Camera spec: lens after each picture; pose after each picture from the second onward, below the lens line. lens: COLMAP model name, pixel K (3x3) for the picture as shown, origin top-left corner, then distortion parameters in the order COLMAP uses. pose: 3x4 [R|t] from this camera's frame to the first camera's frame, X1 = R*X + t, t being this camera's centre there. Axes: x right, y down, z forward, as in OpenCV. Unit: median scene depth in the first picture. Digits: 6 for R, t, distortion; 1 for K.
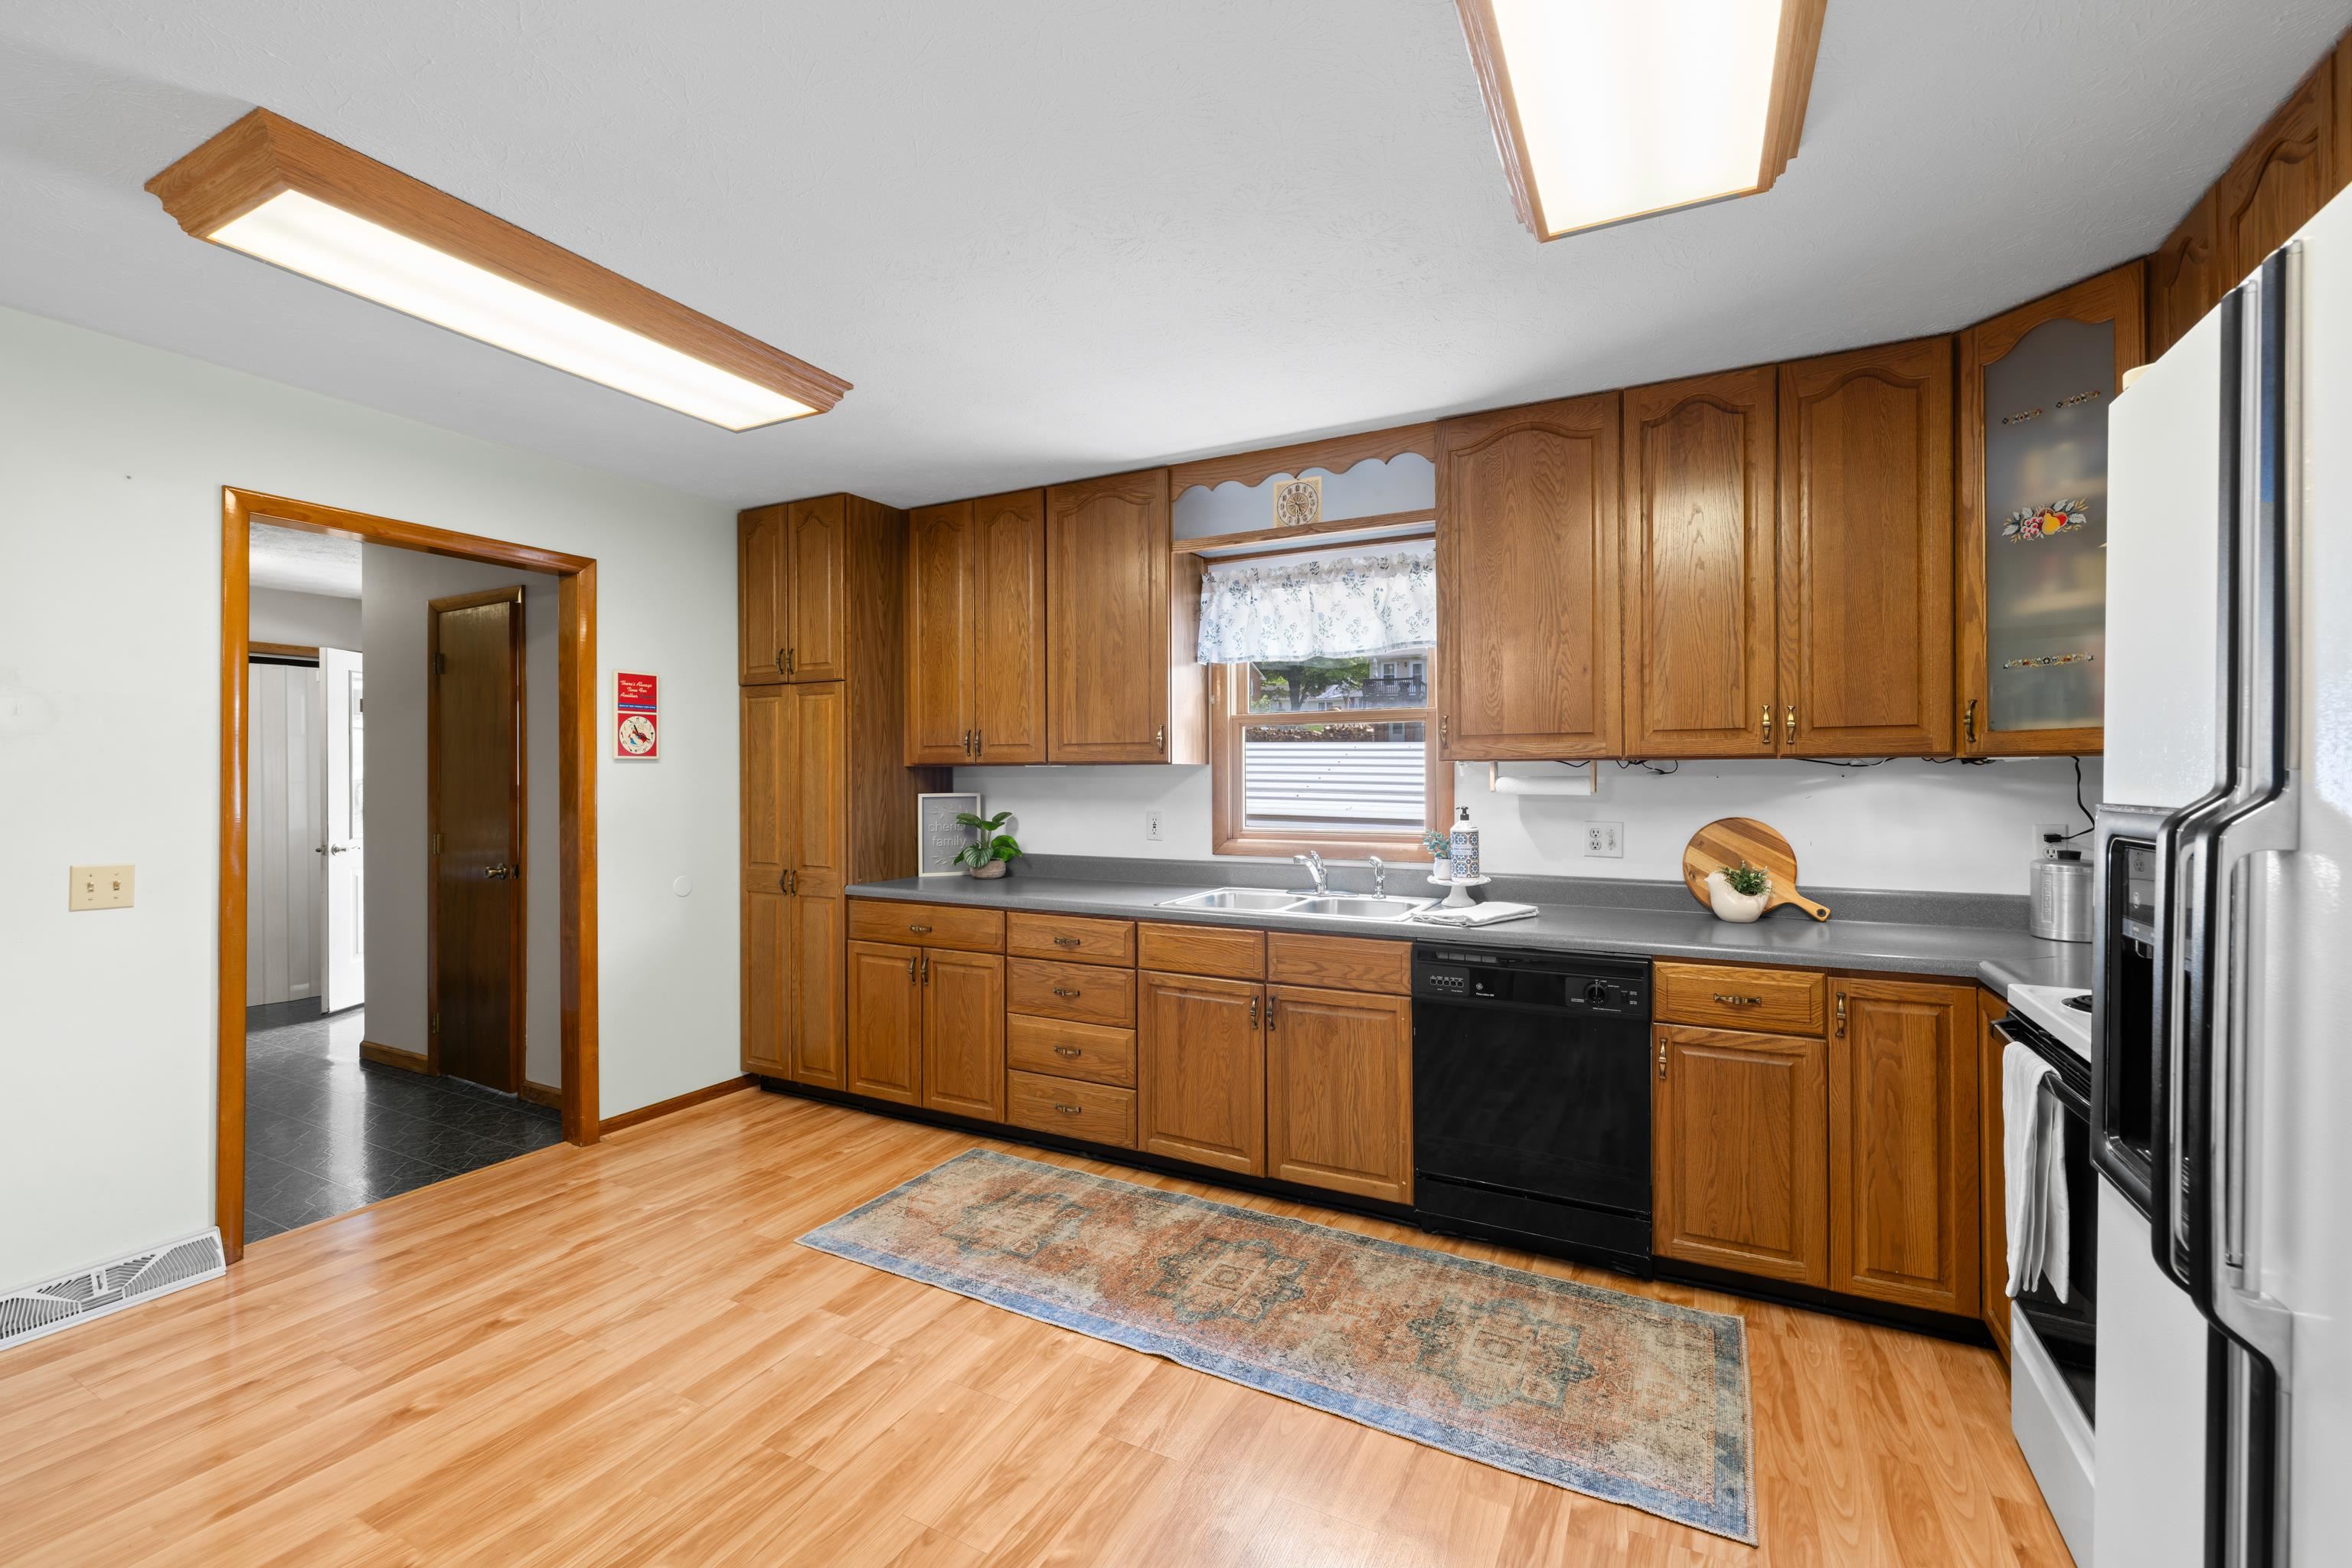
lens RADIAL K [[1001.2, 0, 1177.3], [0, 1001.2, 774.7], [0, 0, 1]] dist [0.000304, 0.000214]
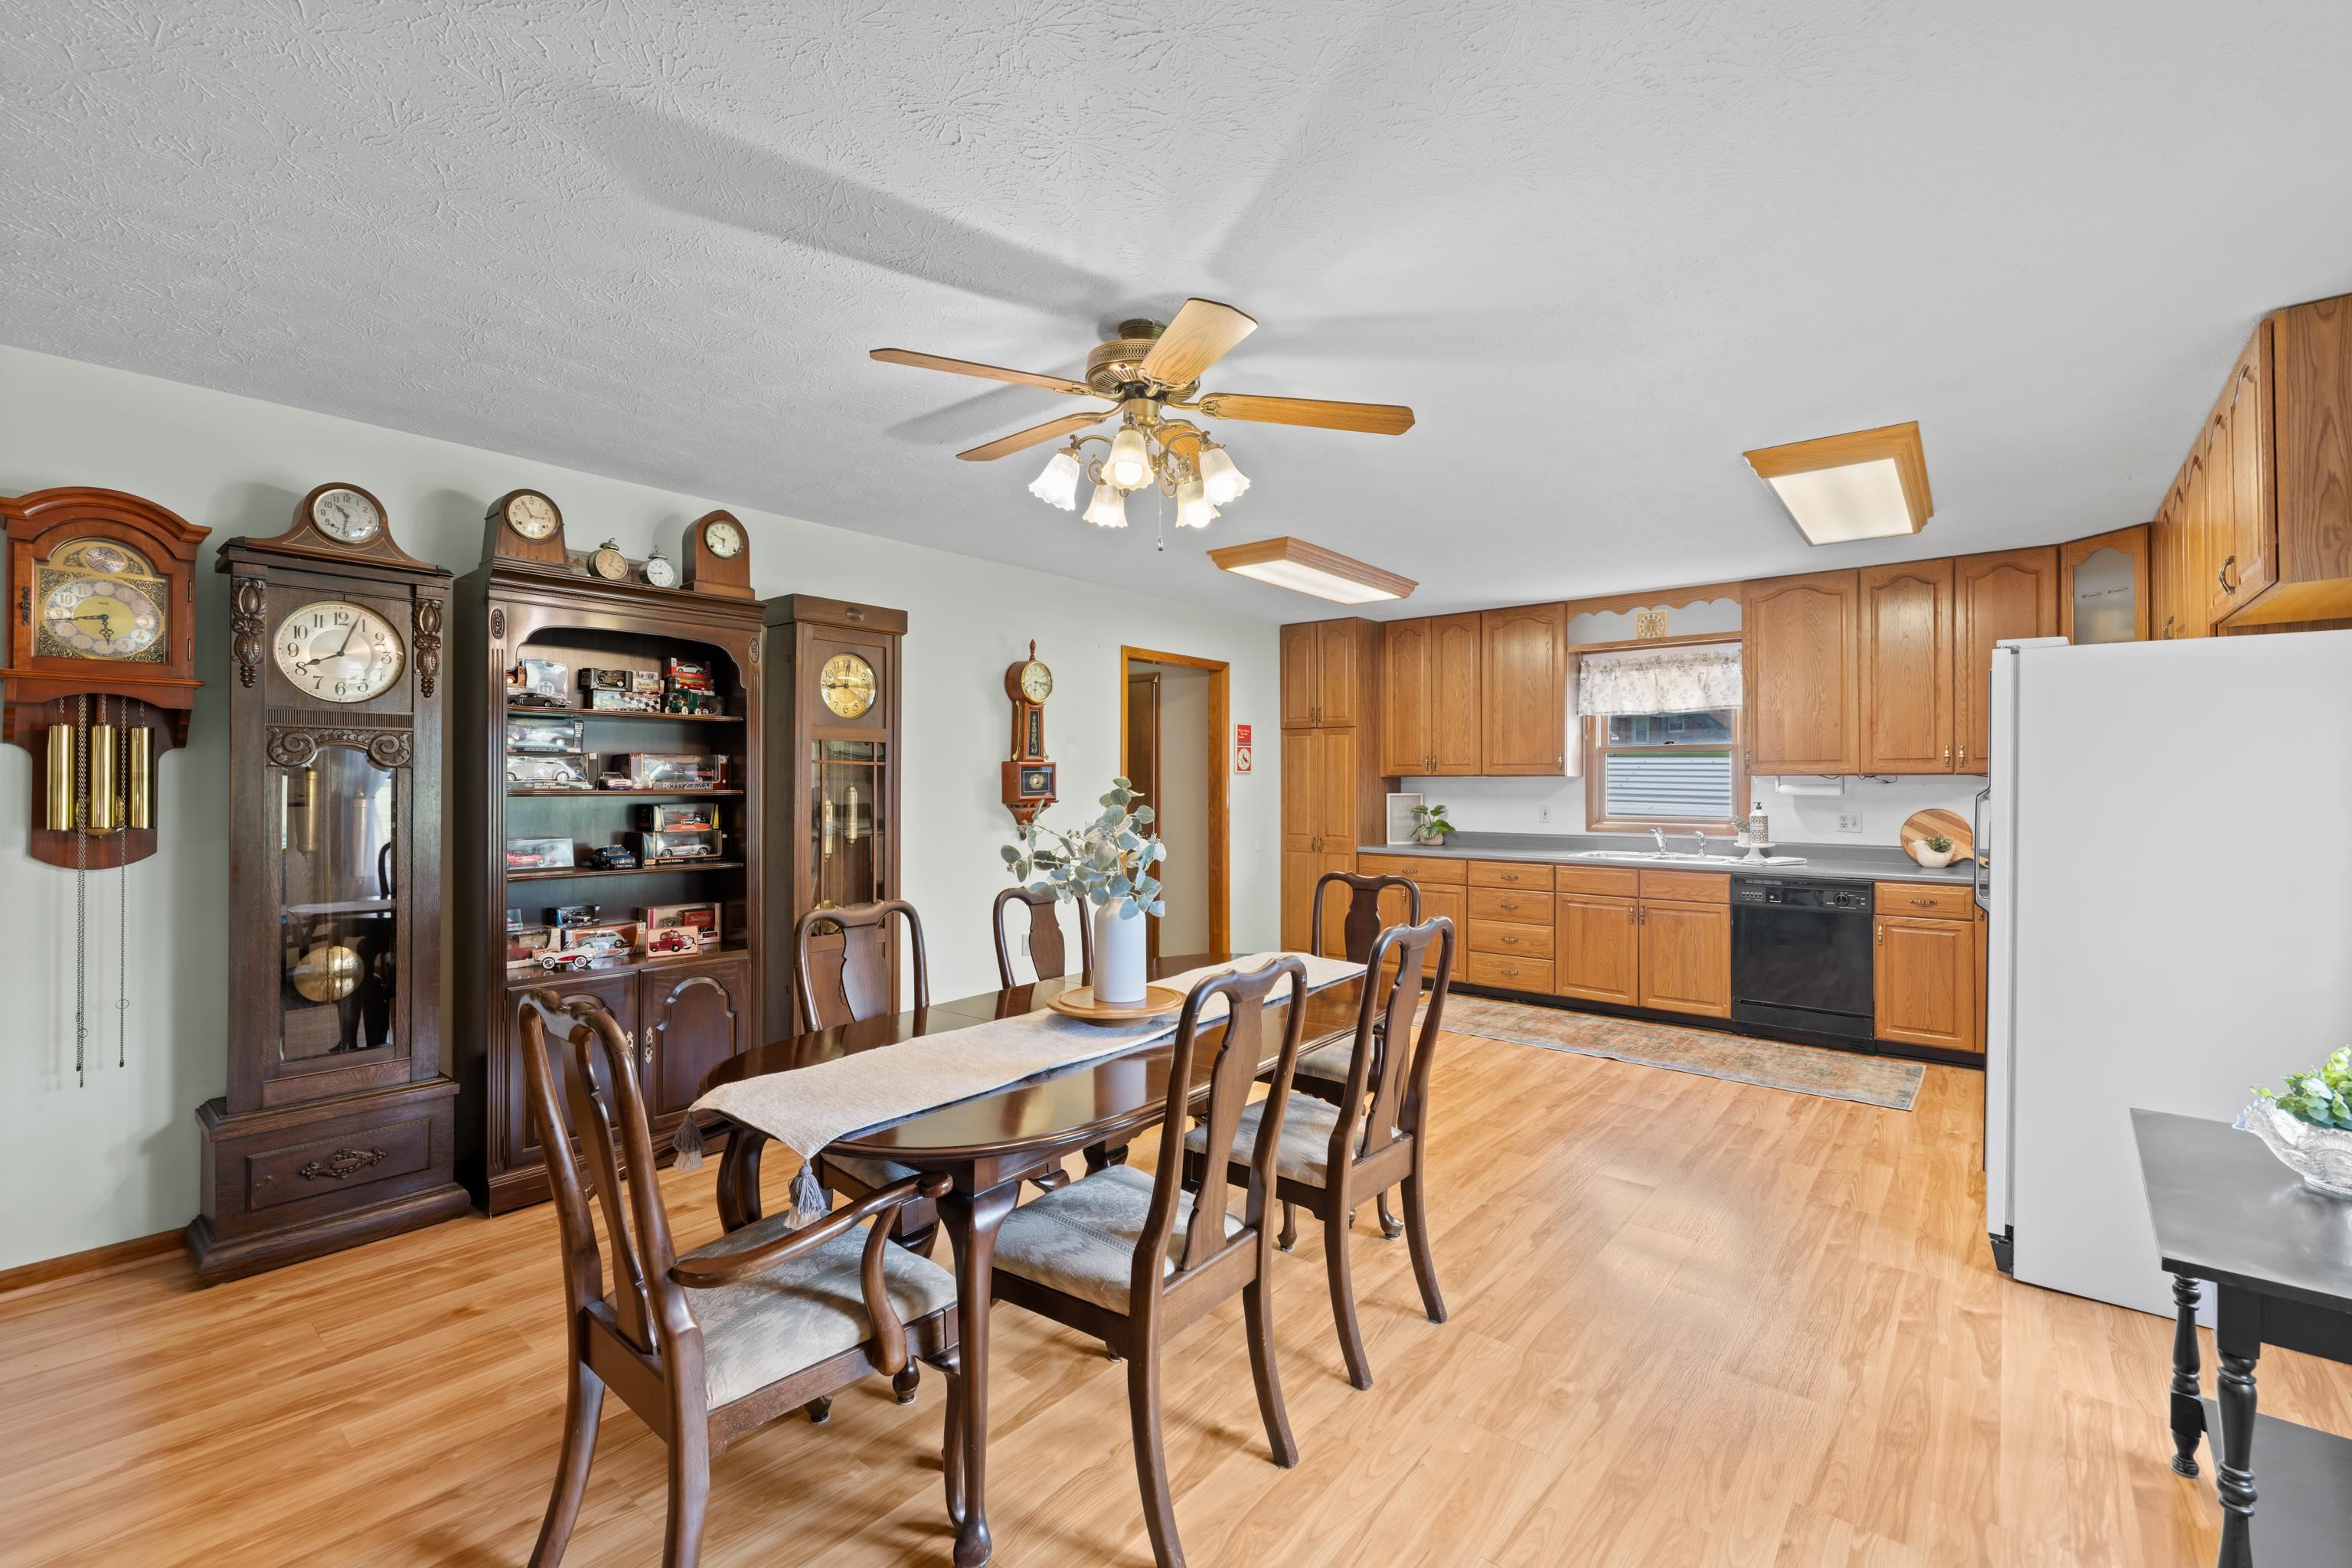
lens RADIAL K [[1007.3, 0, 1176.5], [0, 1007.3, 779.1], [0, 0, 1]] dist [0.002607, 0.000269]
pose [[0.978497, 0.003159, -0.206235, -0.335750], [-0.003825, 0.999989, -0.002832, 0.001562], [0.206224, 0.003560, 0.978498, -0.902931]]
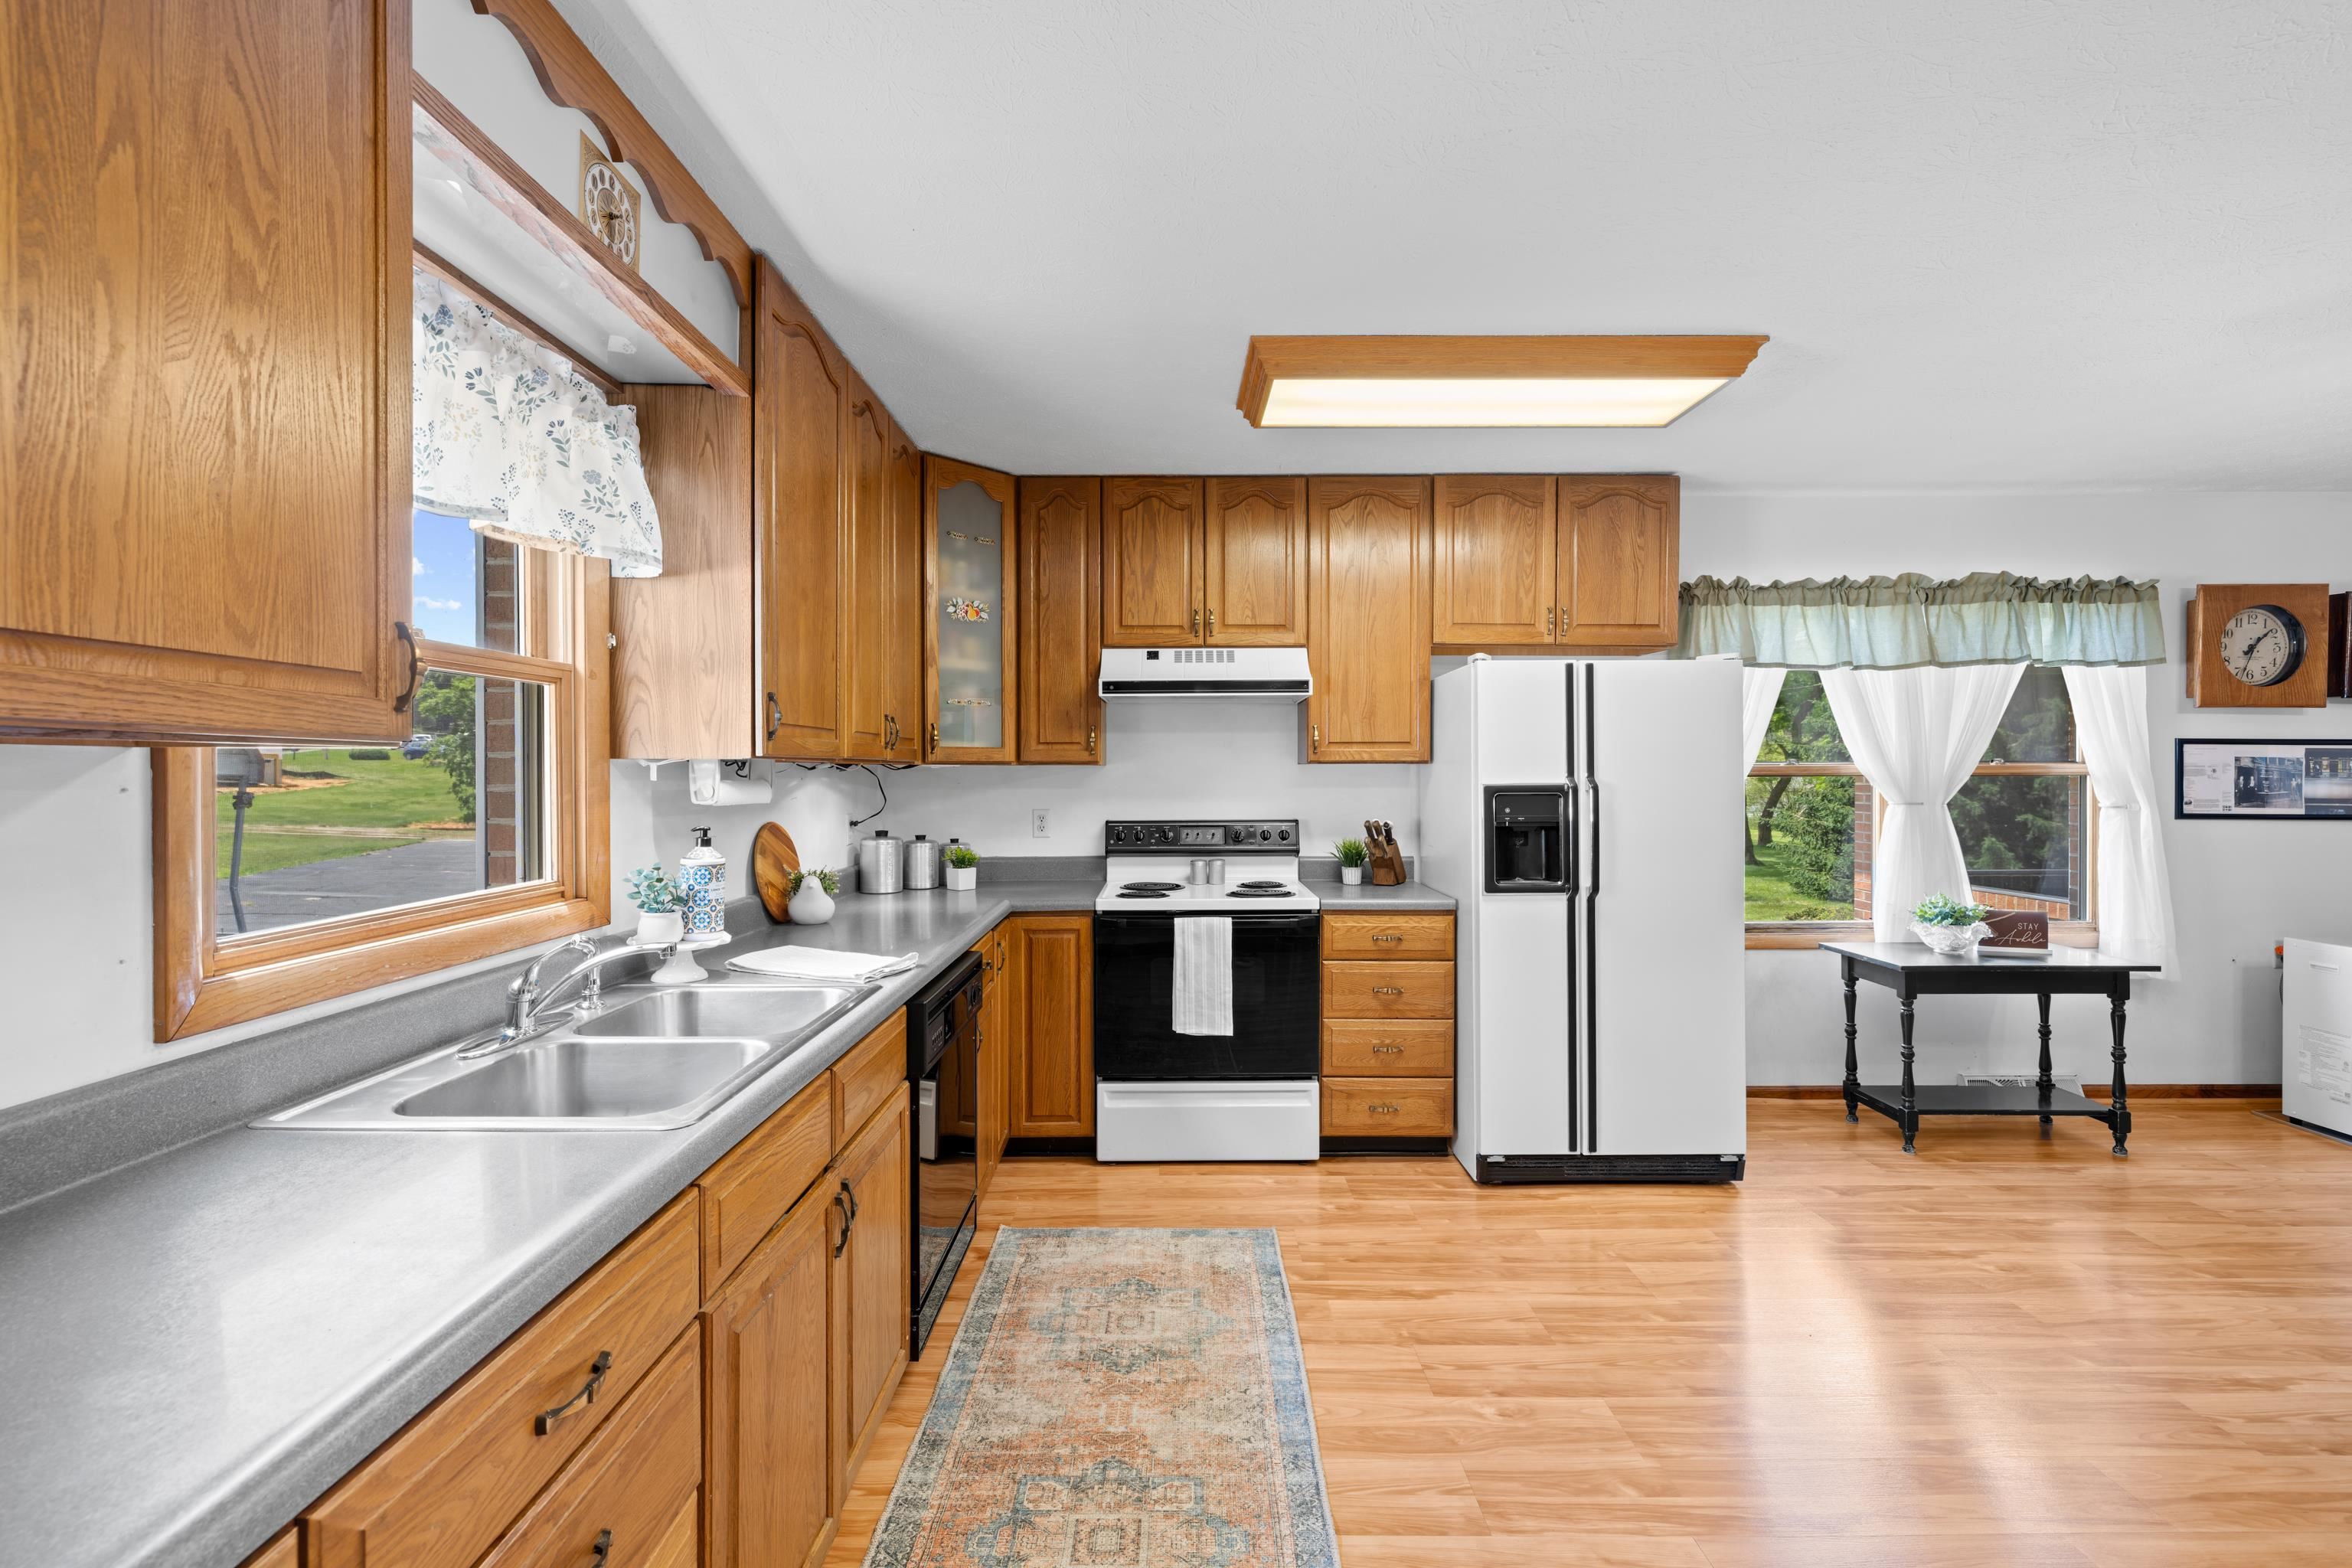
lens RADIAL K [[995.3, 0, 1178.6], [0, 995.3, 778.1], [0, 0, 1]] dist [0.000434, 0.000276]
pose [[-0.468519, -0.000250, 0.883453, -0.450476], [0.004964, 0.999983, 0.002915, -0.000517], [-0.883439, 0.005751, -0.468510, 1.035901]]
